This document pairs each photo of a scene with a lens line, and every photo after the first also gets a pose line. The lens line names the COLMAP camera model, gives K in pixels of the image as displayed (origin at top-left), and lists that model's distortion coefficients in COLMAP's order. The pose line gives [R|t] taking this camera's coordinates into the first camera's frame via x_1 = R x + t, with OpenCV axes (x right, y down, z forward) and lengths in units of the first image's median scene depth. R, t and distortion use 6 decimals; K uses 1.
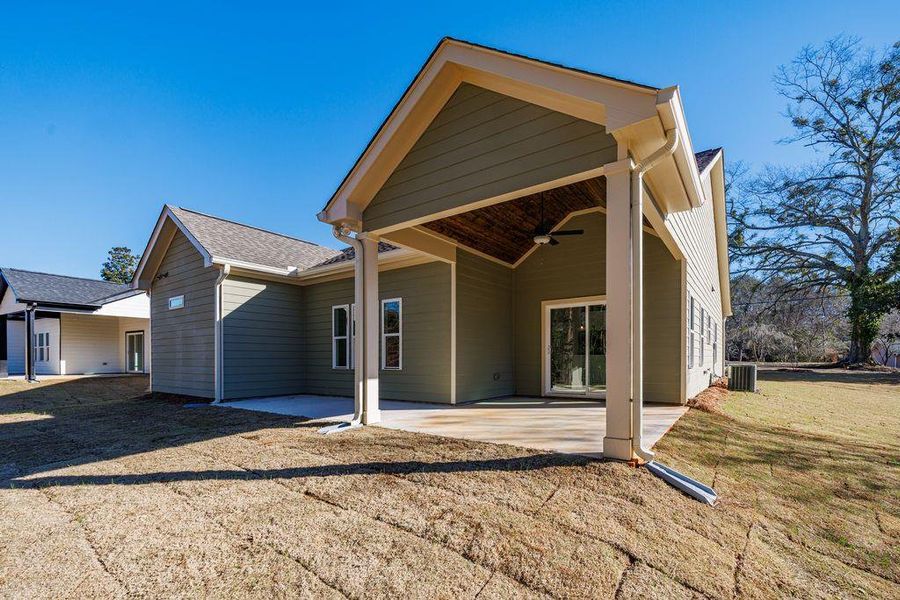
lens RADIAL K [[362.3, 0, 450.3], [0, 362.3, 358.7], [0, 0, 1]] dist [0.000064, 0.000116]
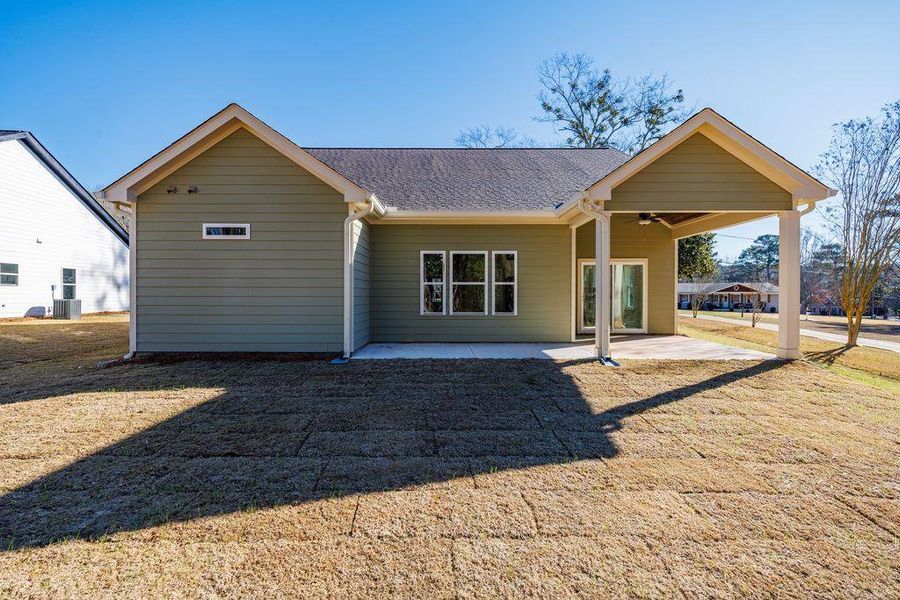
lens RADIAL K [[407.6, 0, 441.3], [0, 407.6, 300.4], [0, 0, 1]] dist [0.000820, 0.000107]
pose [[0.855785, 0.002226, 0.517327, -0.846673], [-0.004058, 0.999989, 0.002410, -0.014630], [-0.517316, -0.004162, 0.855785, 0.036303]]
